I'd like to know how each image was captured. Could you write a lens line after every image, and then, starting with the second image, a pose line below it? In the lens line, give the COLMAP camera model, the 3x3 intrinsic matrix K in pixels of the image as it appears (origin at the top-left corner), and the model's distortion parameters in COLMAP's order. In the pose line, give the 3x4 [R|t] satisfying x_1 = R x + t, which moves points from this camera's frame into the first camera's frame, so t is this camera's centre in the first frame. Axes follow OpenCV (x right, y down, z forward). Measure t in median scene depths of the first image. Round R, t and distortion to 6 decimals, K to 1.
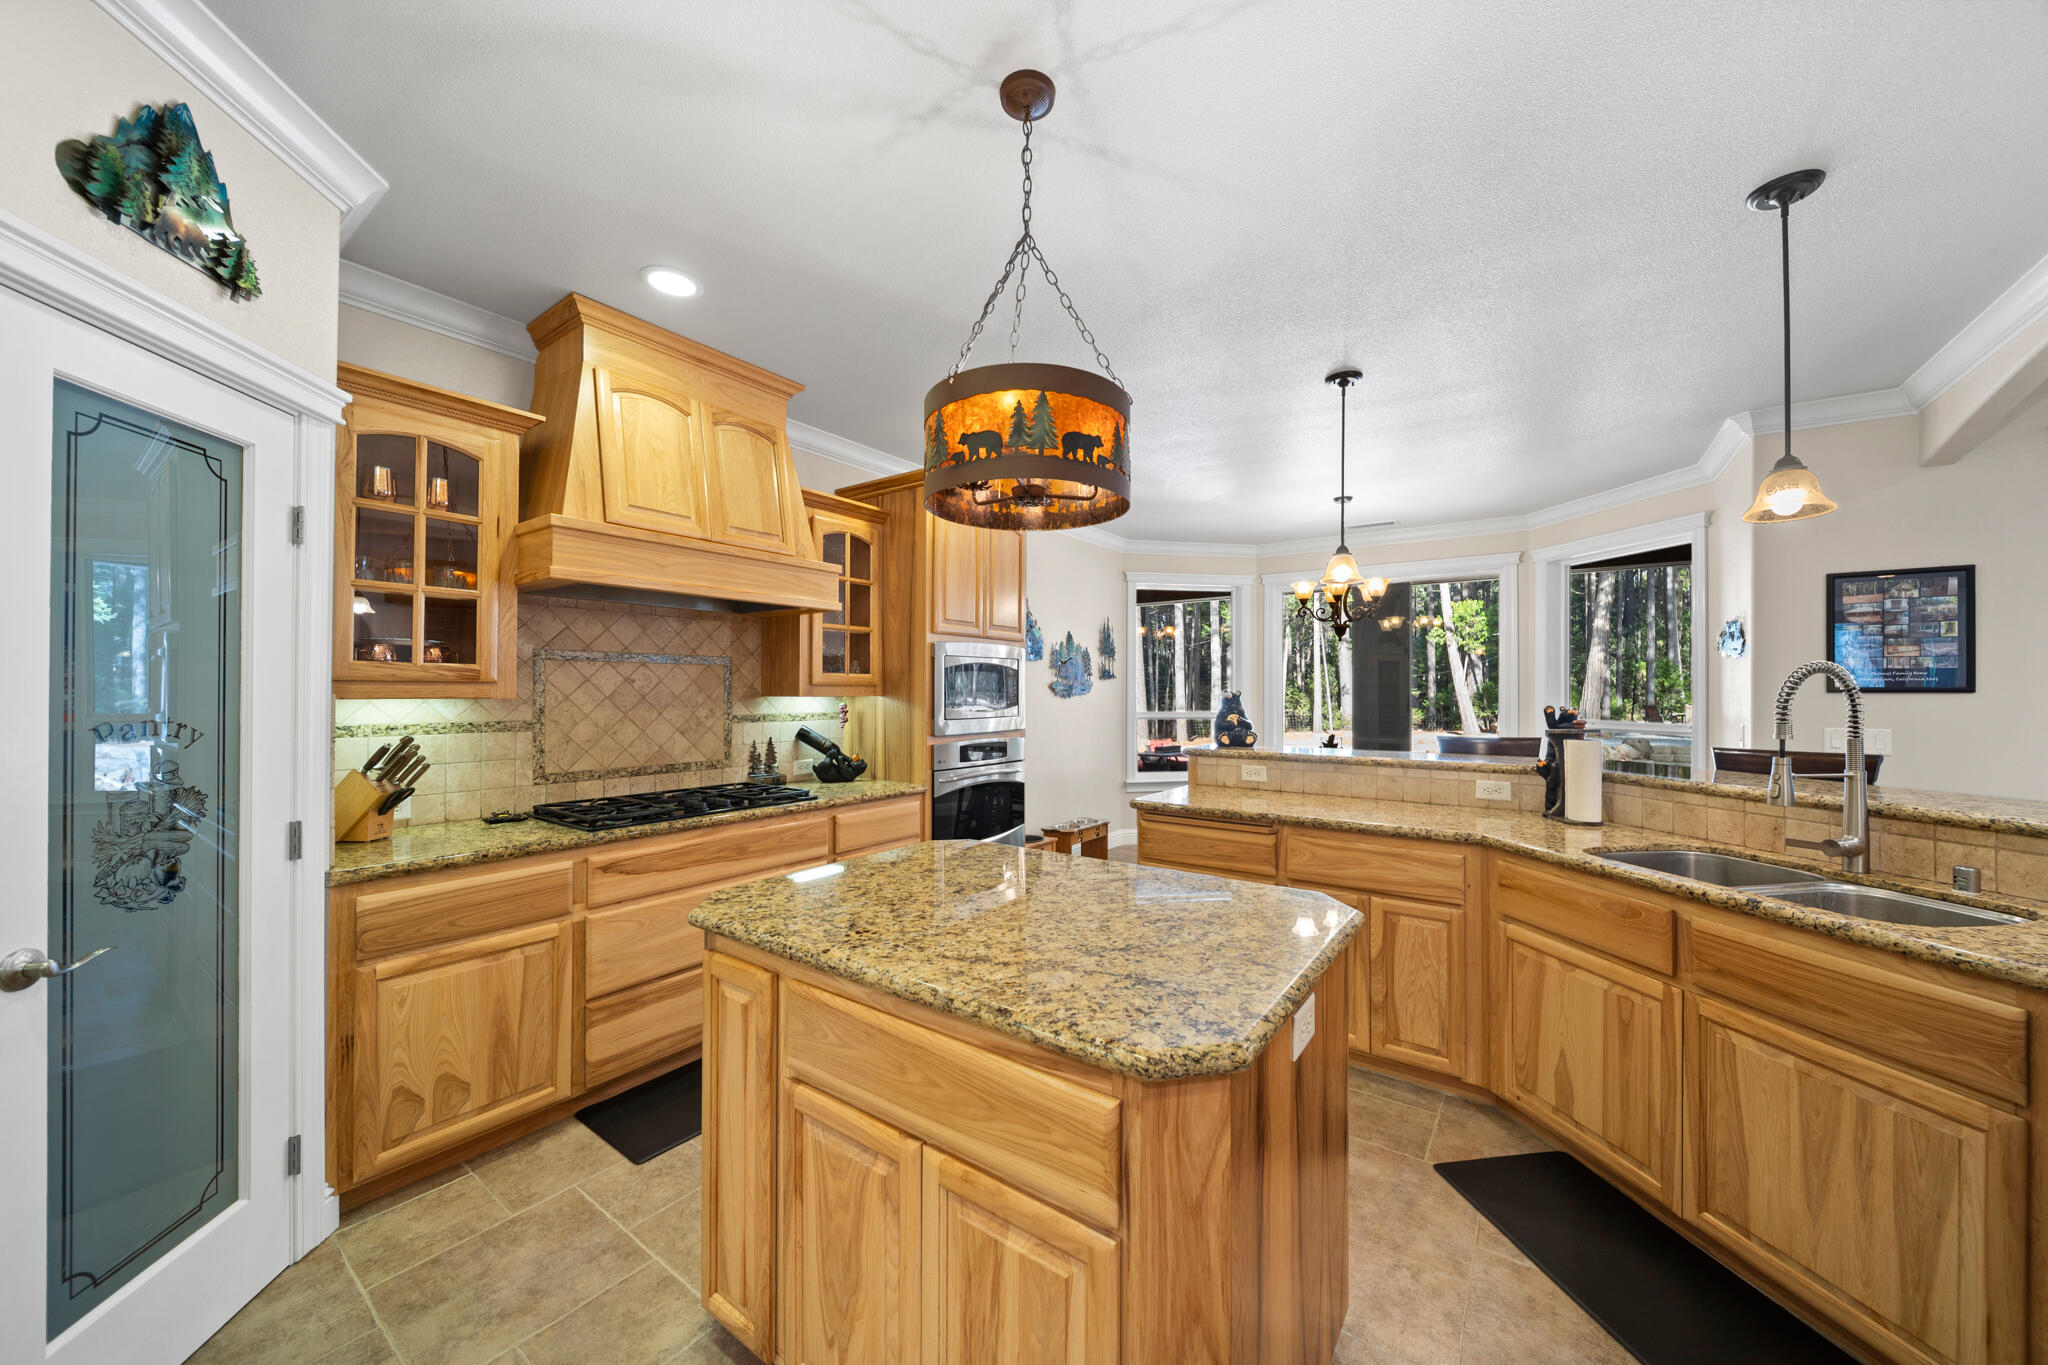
lens RADIAL K [[729.7, 0, 1053.8], [0, 729.7, 689.0], [0, 0, 1]] dist [-0.000047, -0.001829]
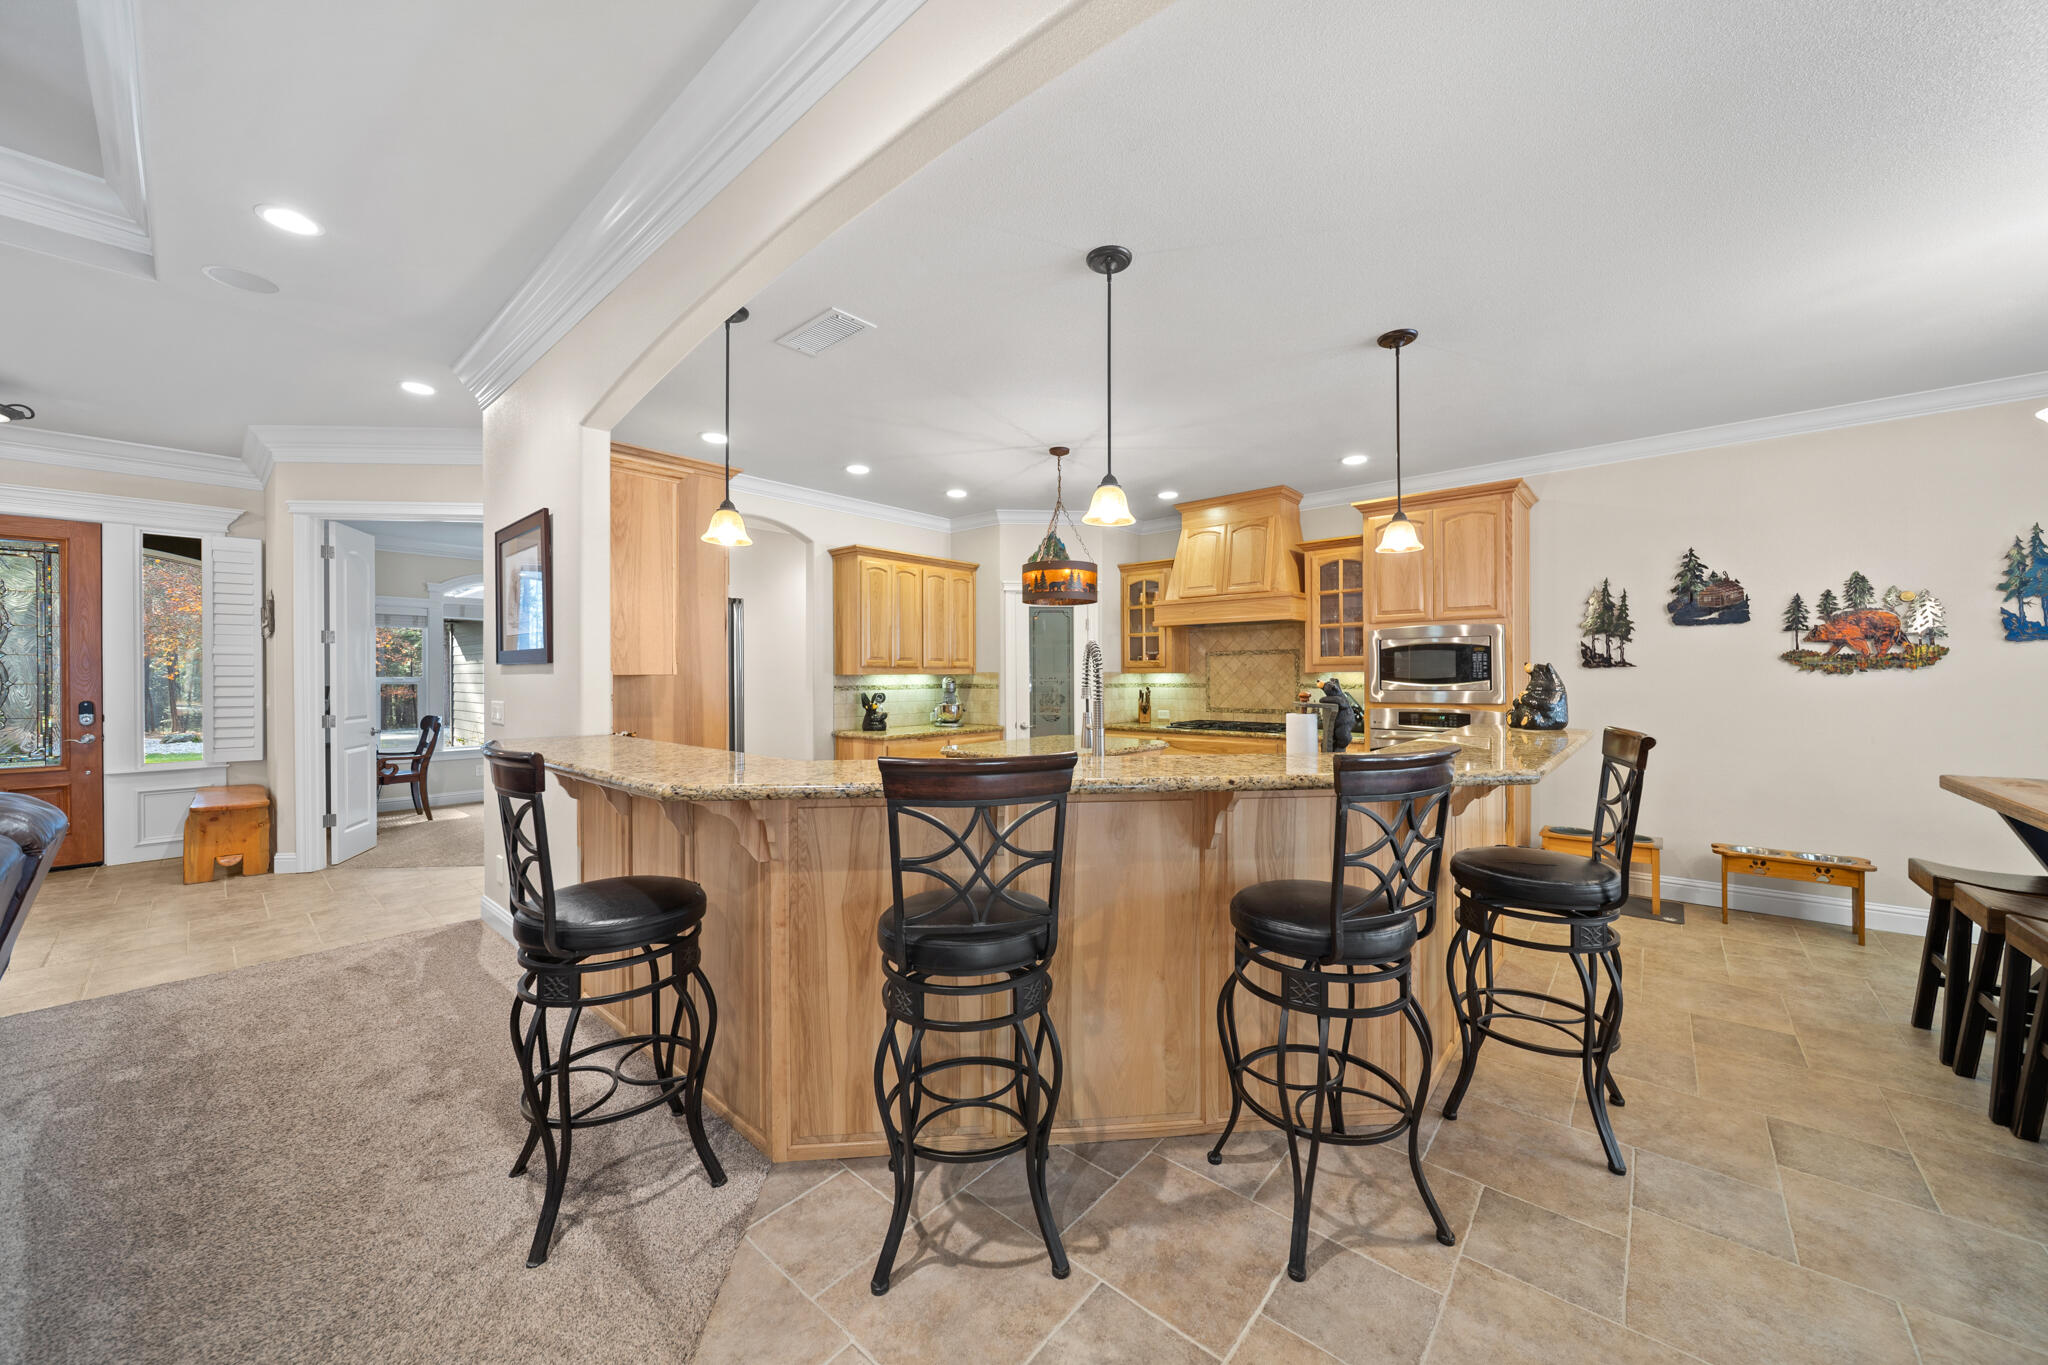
lens RADIAL K [[729.7, 0, 1051.2], [0, 729.7, 673.3], [0, 0, 1]] dist [-0.000047, -0.001829]
pose [[-0.083692, -0.004454, -0.996482, 1.384179], [0.008768, 0.999948, -0.005206, 0.017275], [0.996453, -0.009173, -0.083648, 0.619447]]
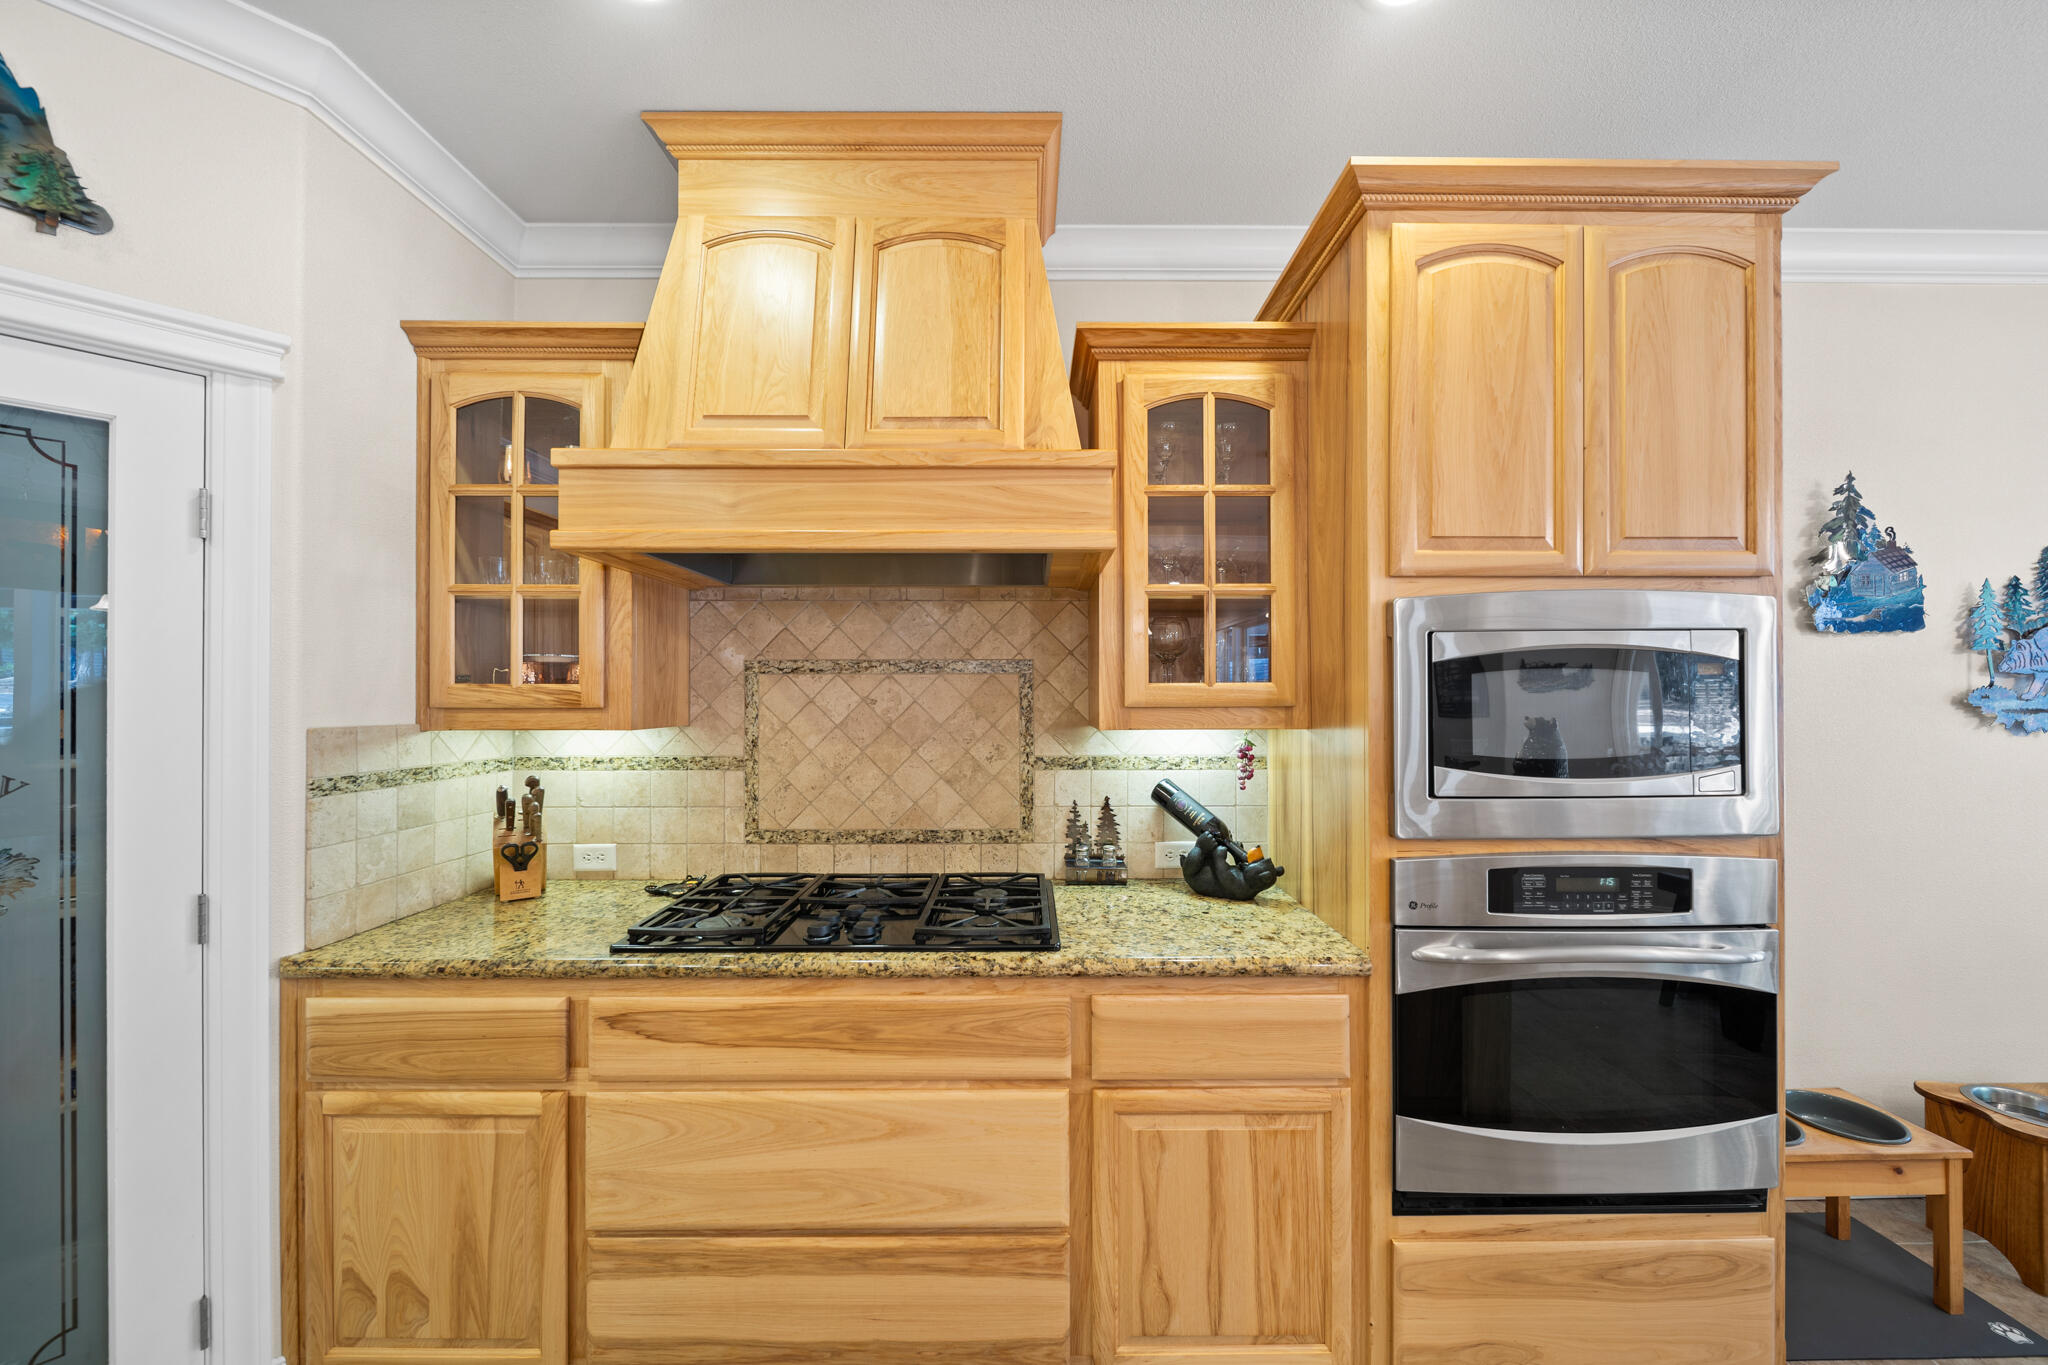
lens RADIAL K [[729.7, 0, 1031.9], [0, 729.7, 692.6], [0, 0, 1]] dist [-0.000047, -0.001829]
pose [[0.567273, -0.007549, -0.823495, 0.057540], [0.004567, 0.999971, -0.006020, -0.014039], [0.823517, -0.000346, 0.567292, 0.713817]]
